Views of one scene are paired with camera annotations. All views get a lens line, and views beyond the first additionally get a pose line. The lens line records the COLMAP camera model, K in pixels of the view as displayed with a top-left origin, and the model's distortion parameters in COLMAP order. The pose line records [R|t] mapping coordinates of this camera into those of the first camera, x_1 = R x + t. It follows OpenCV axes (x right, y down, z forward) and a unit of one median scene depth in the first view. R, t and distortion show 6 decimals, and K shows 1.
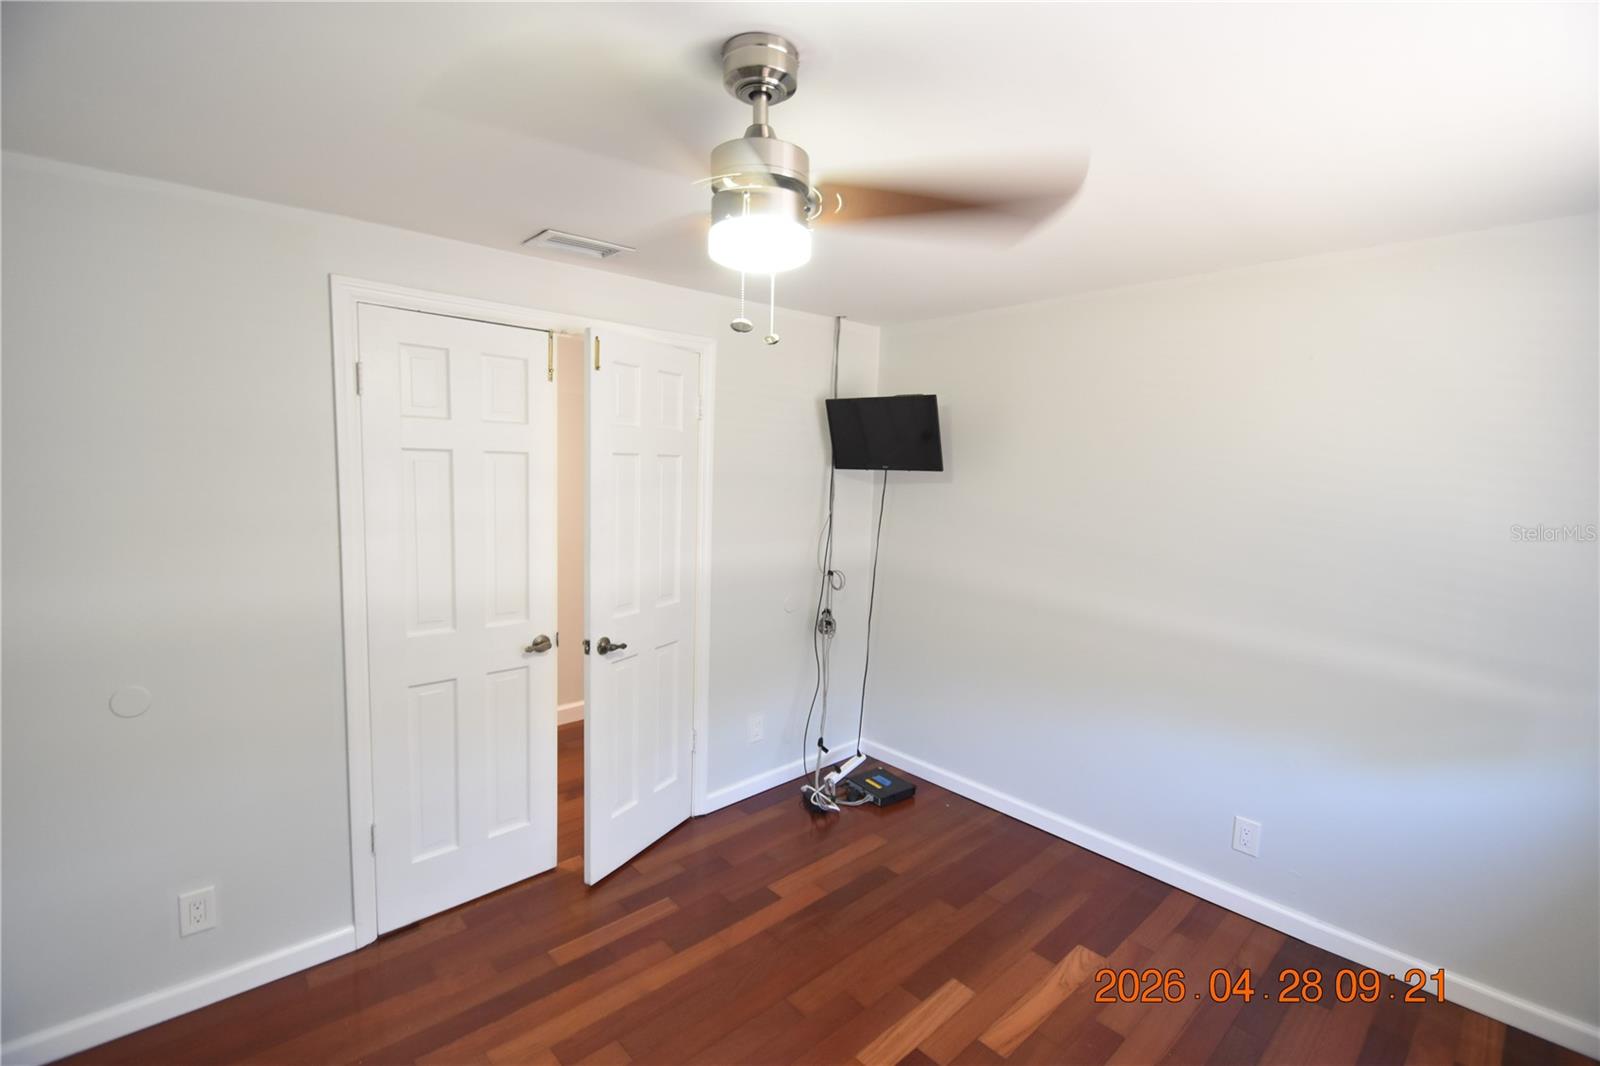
lens RADIAL K [[697.8, 0, 792.7], [0, 697.8, 536.6], [0, 0, 1]] dist [0.003121, -0.009470]
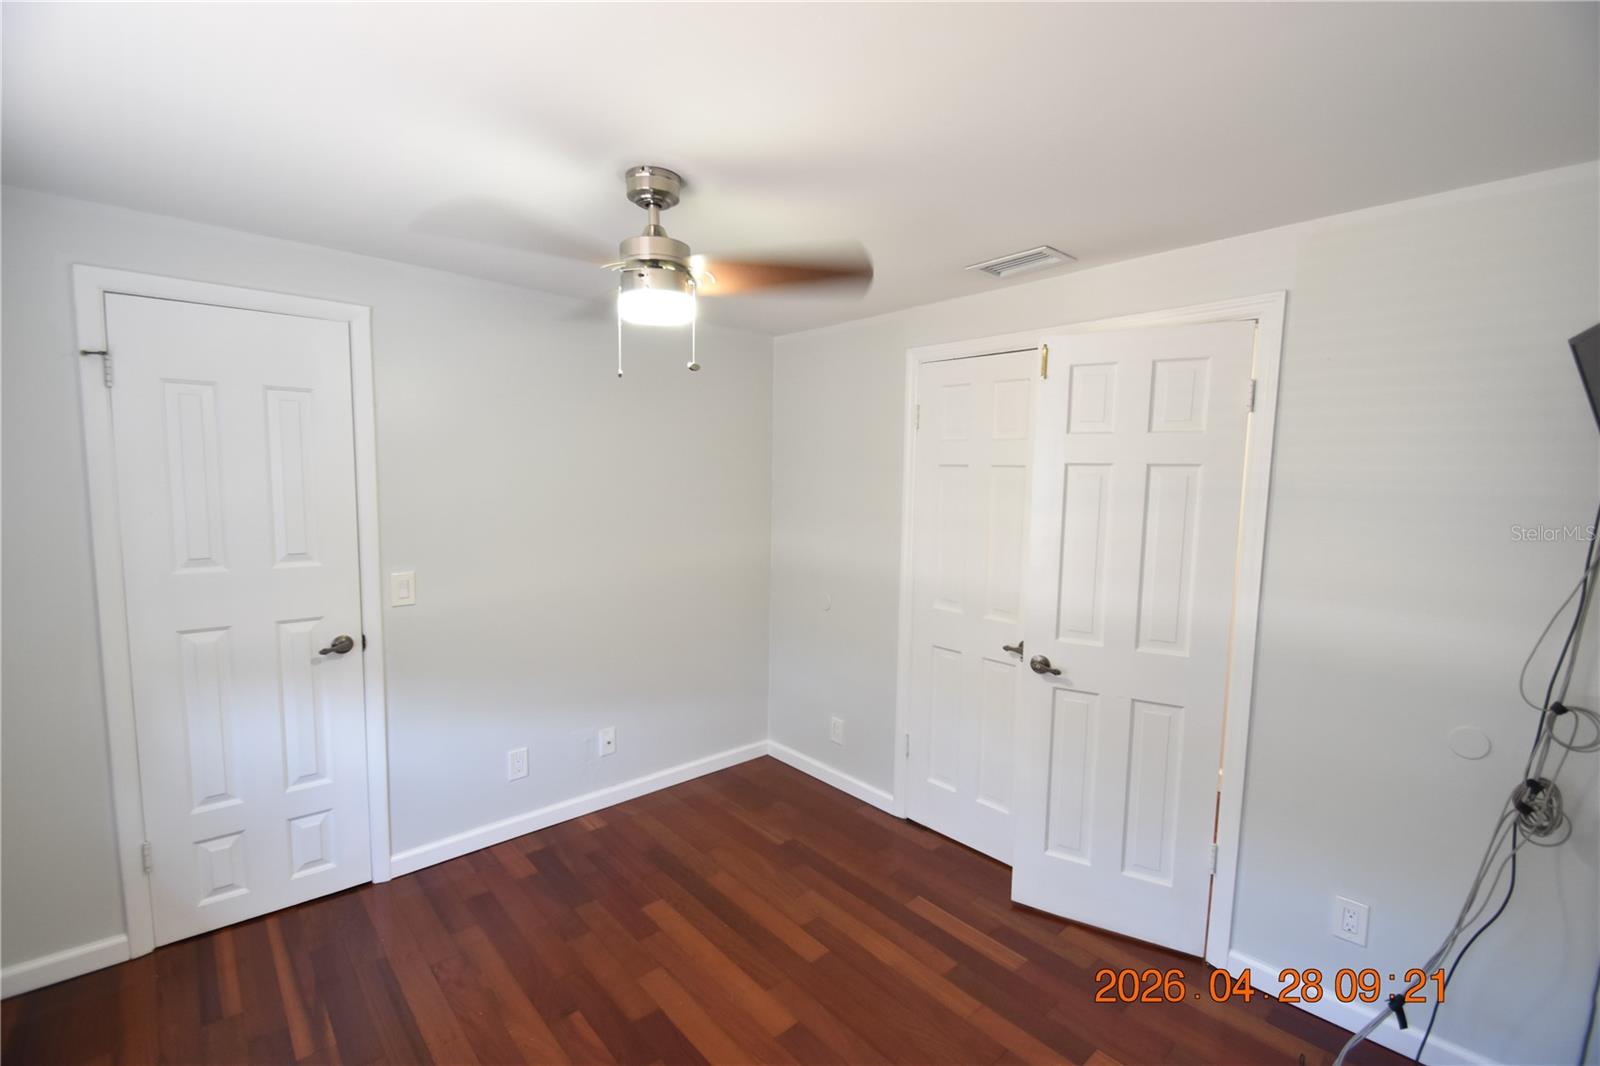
lens RADIAL K [[697.8, 0, 795.0], [0, 697.8, 528.1], [0, 0, 1]] dist [0.003121, -0.009470]
pose [[-0.007331, 0.059932, -0.998176, 0.719110], [-0.111812, 0.991894, 0.060376, -0.052500], [0.993702, 0.112051, -0.000571, 0.682821]]
